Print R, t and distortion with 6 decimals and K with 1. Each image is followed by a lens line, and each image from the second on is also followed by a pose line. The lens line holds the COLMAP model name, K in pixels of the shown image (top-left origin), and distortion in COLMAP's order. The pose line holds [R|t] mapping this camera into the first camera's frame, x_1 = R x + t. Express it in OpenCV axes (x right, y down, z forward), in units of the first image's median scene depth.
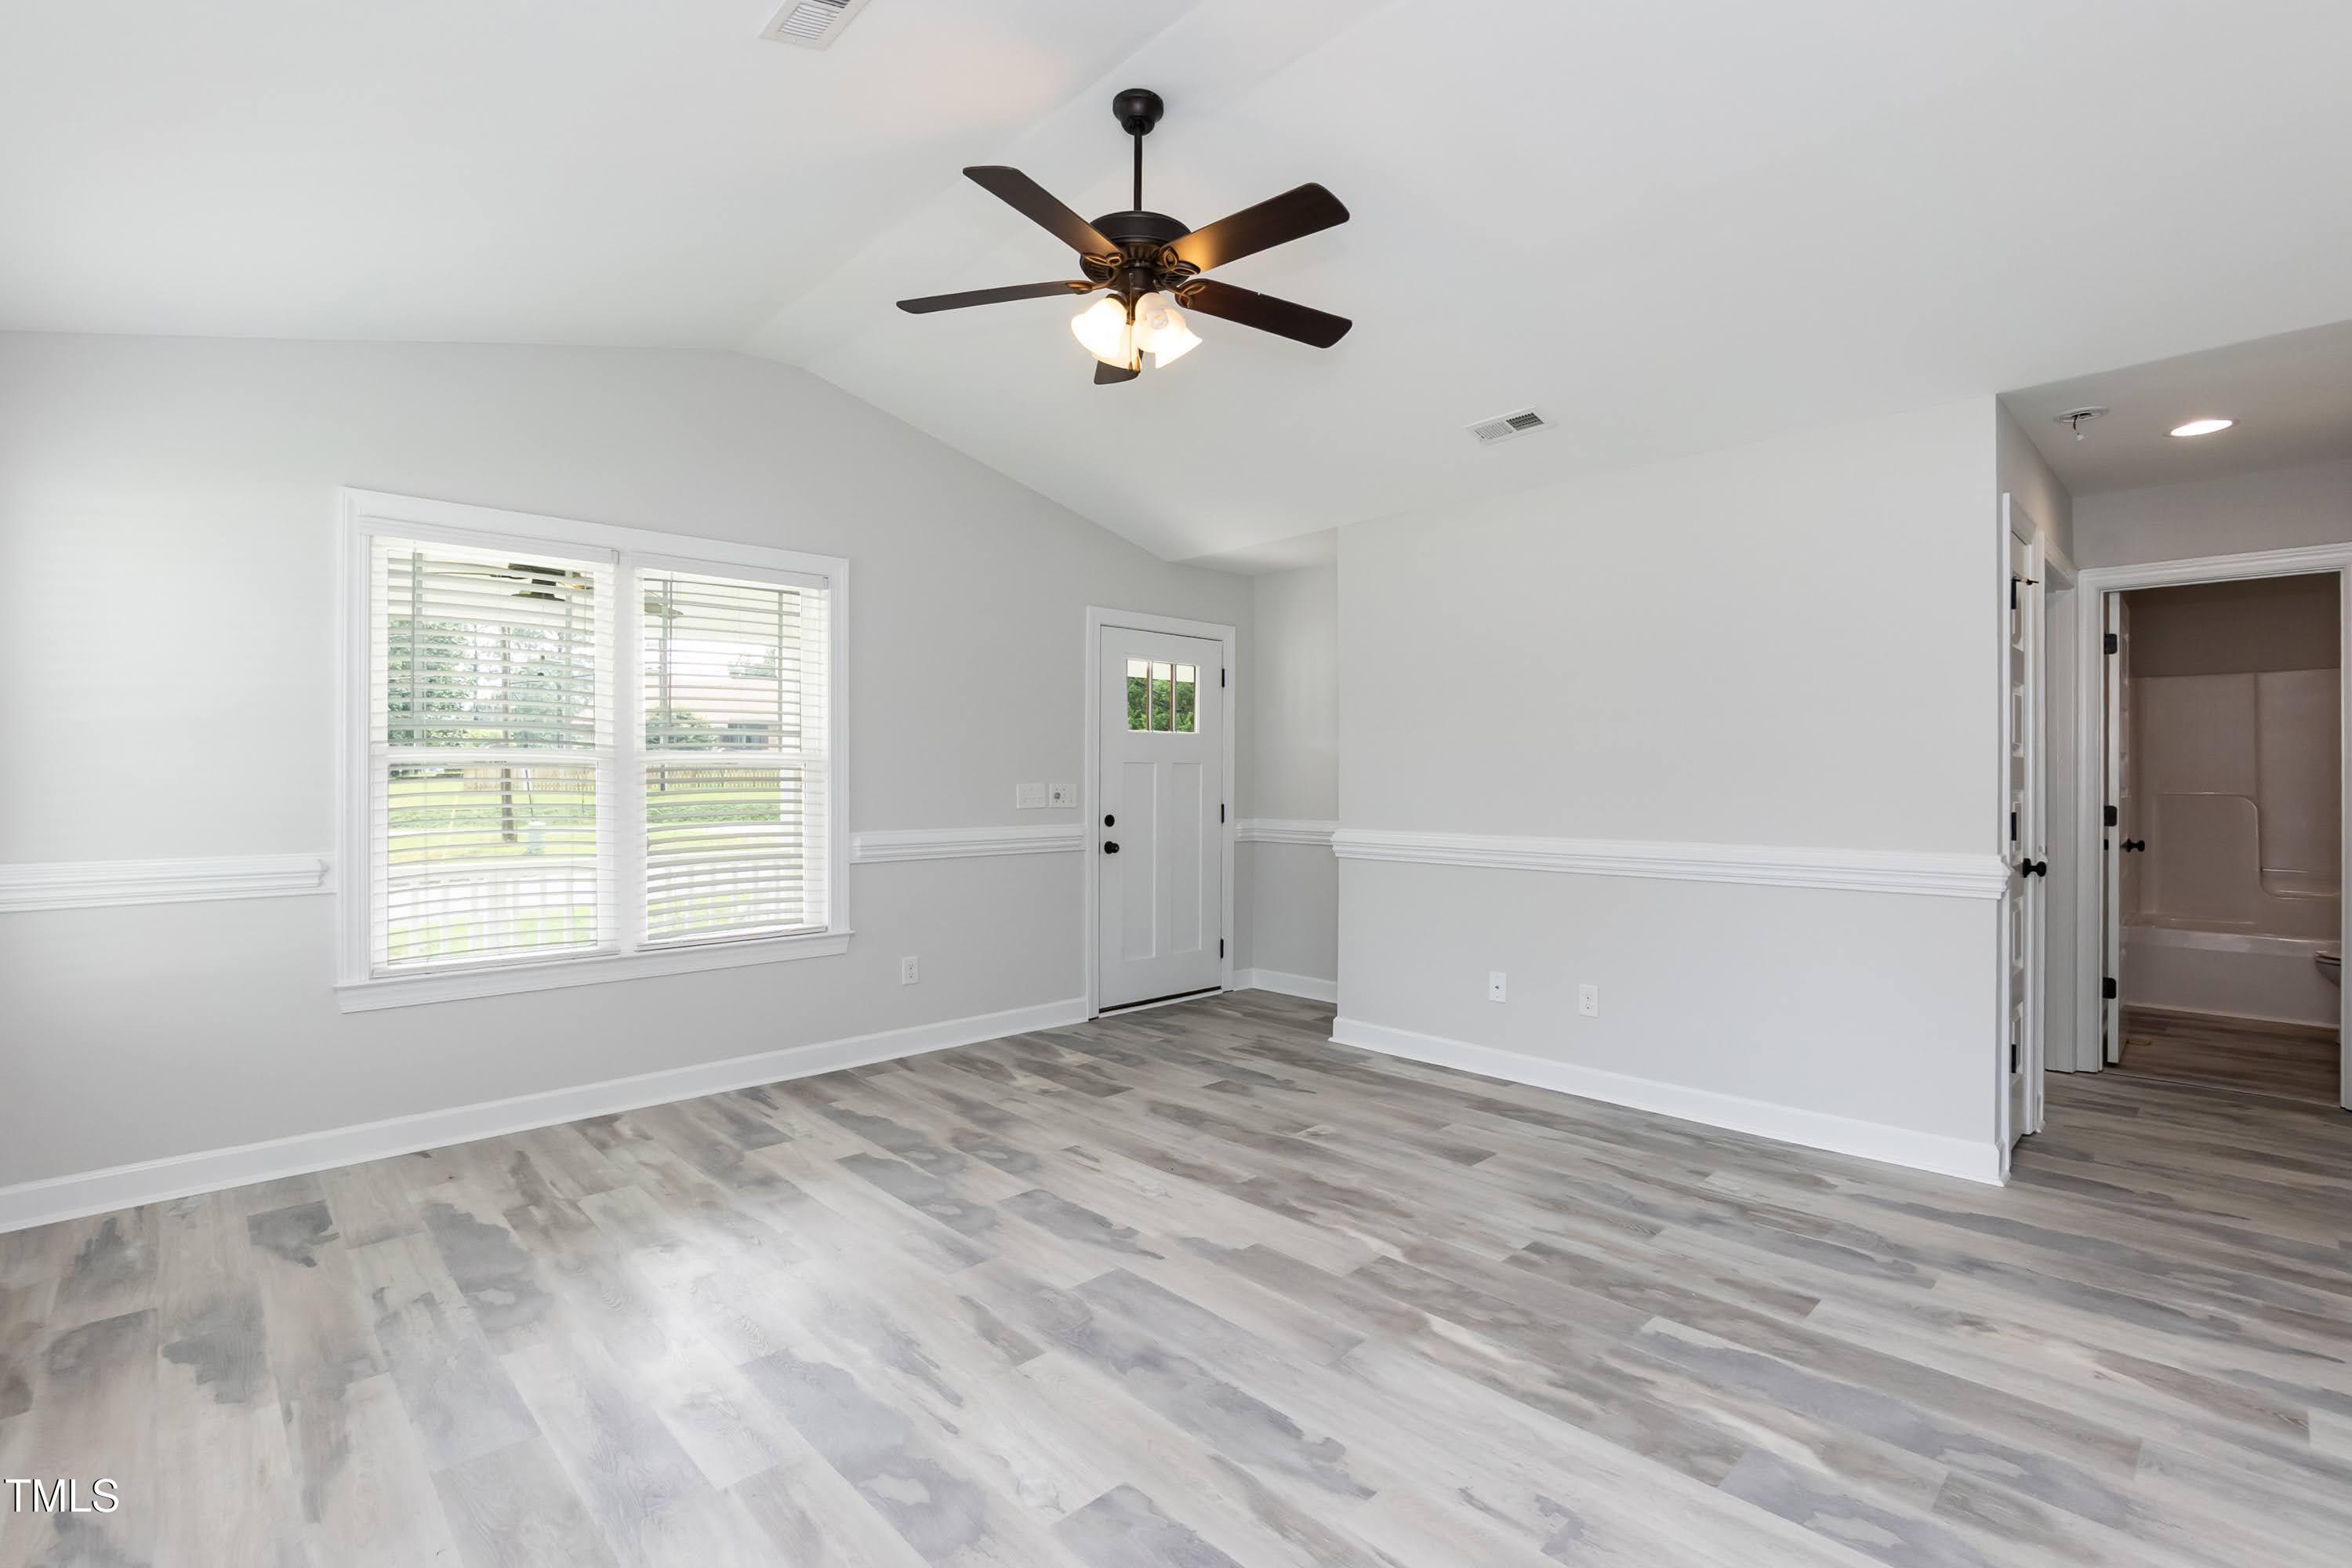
lens RADIAL K [[1079.8, 0, 1183.4], [0, 1079.8, 767.3], [0, 0, 1]] dist [-0.029308, 0.011135]
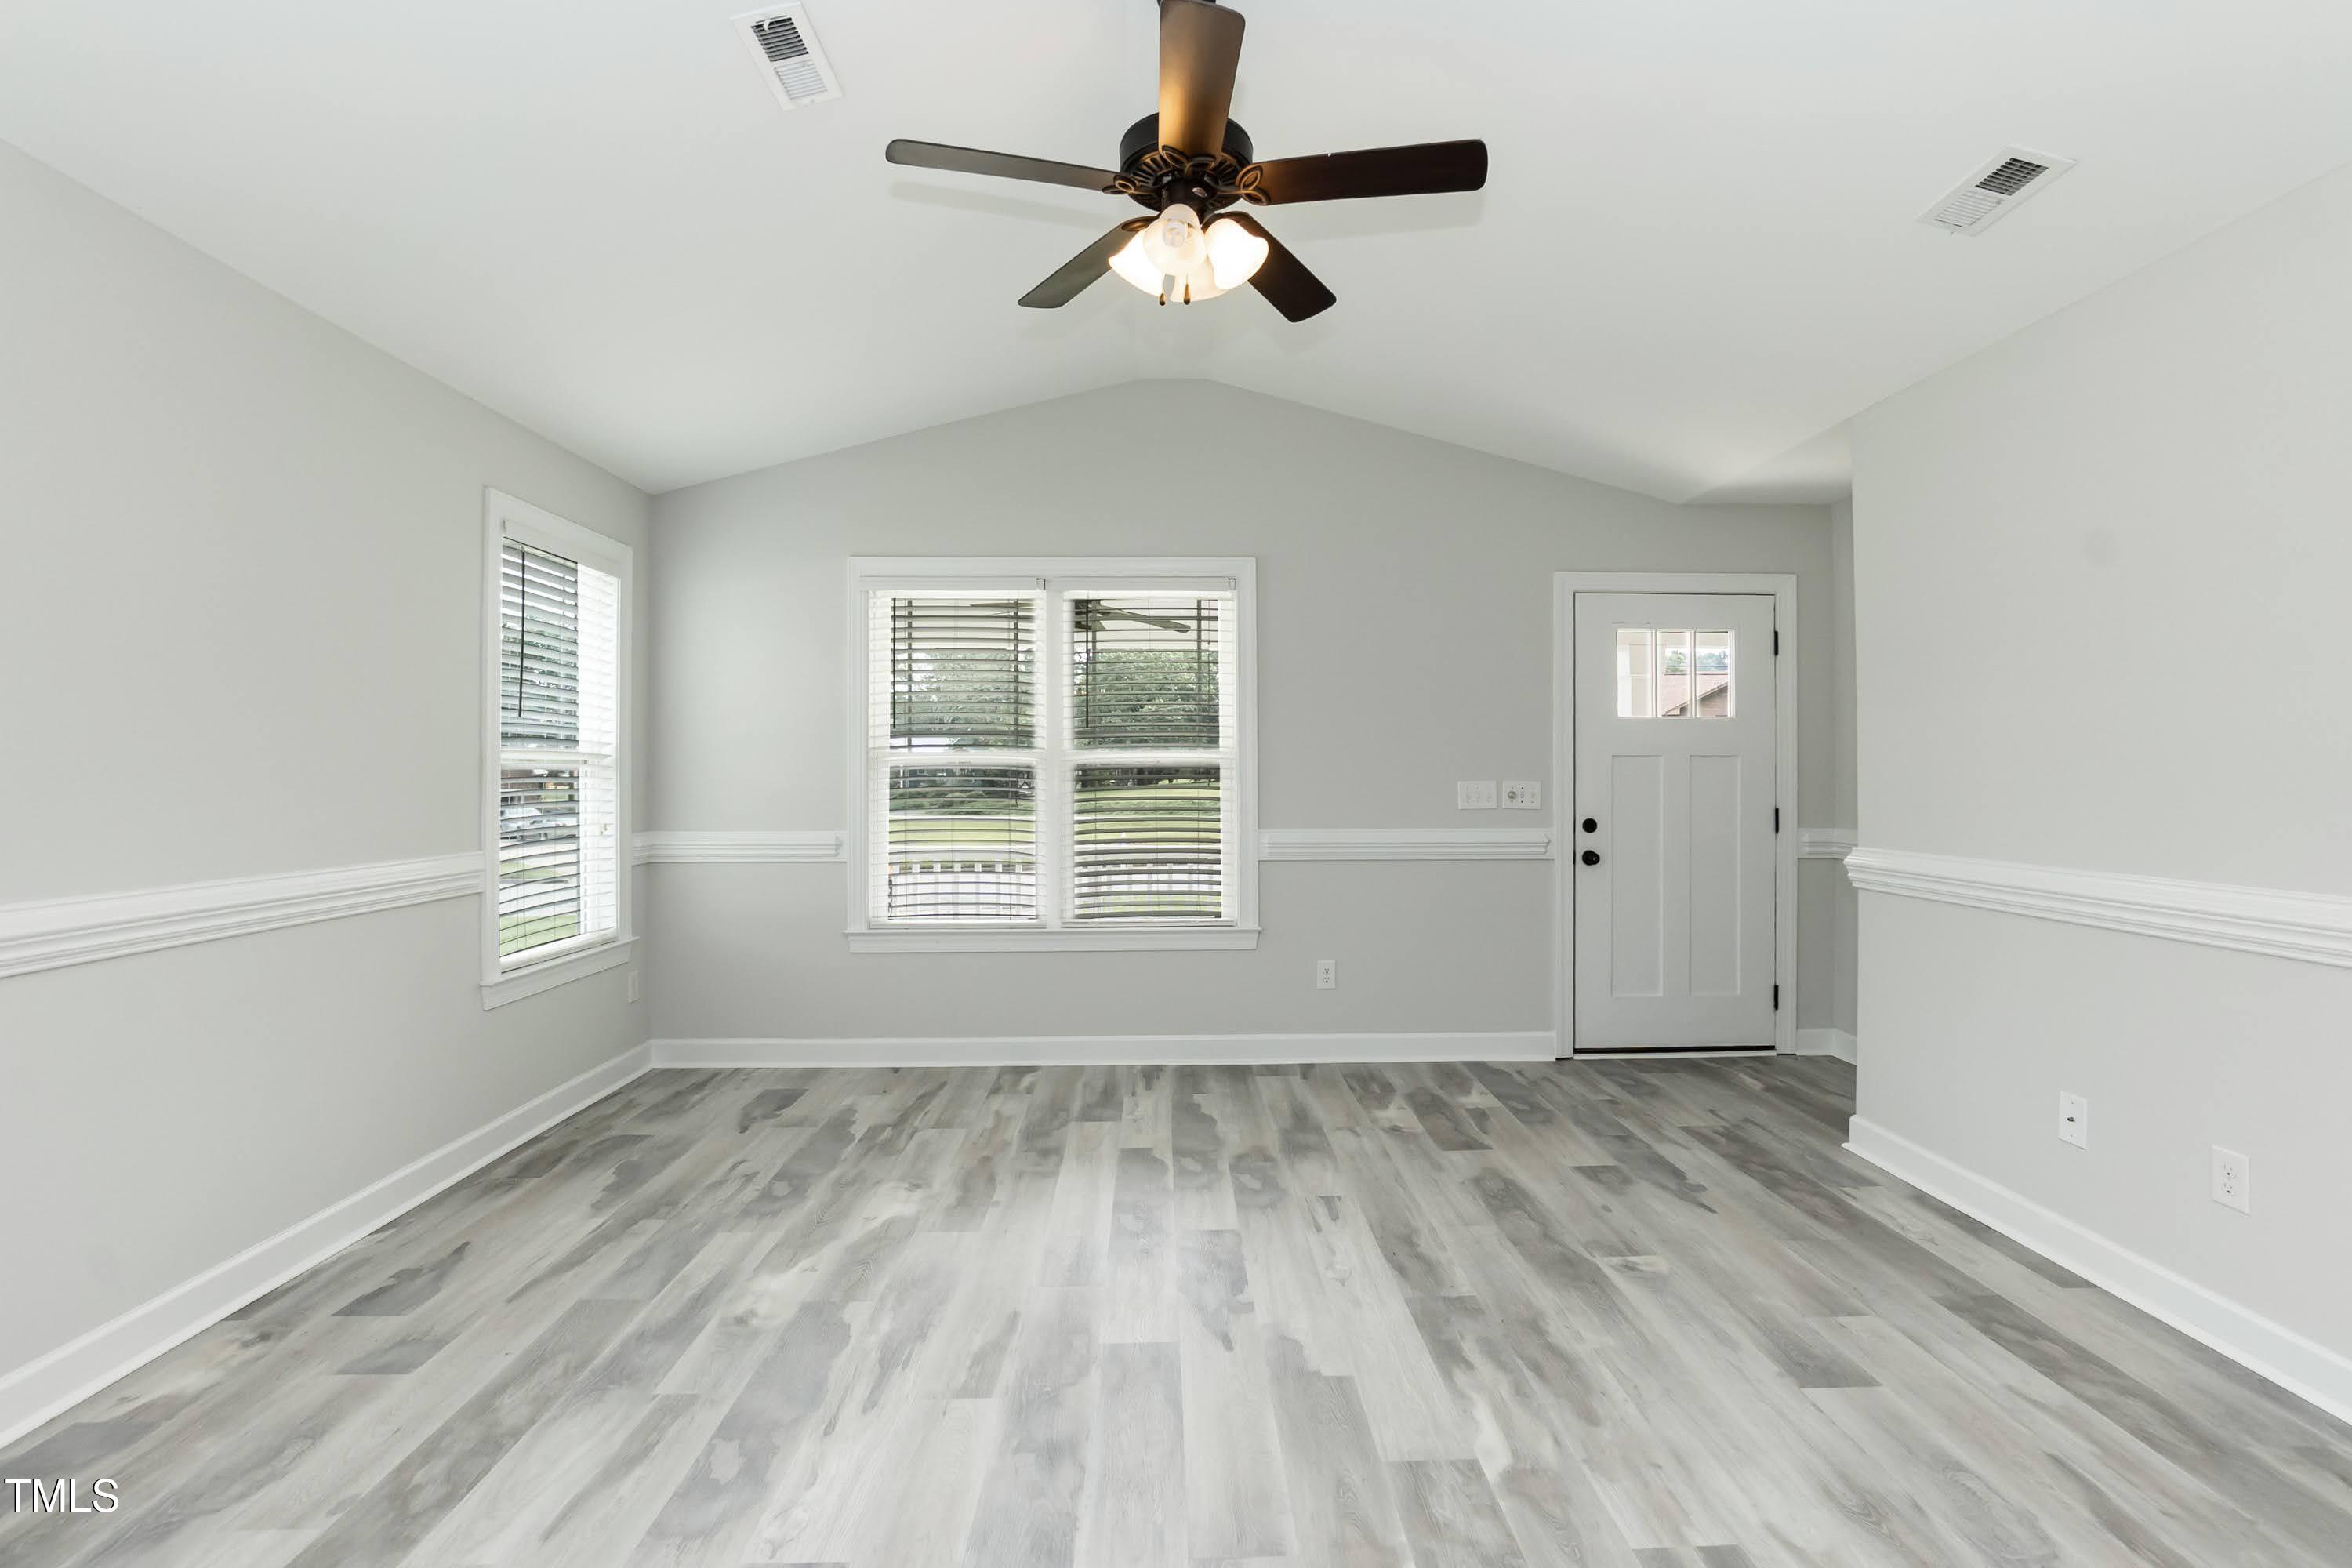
lens RADIAL K [[1059.0, 0, 1173.7], [0, 1059.0, 763.5], [0, 0, 1]] dist [-0.028201, 0.009321]
pose [[0.740992, -0.010652, -0.671430, 0.366563], [0.008163, 0.999943, -0.006855, 0.006385], [0.671465, -0.000401, 0.741037, 0.270390]]
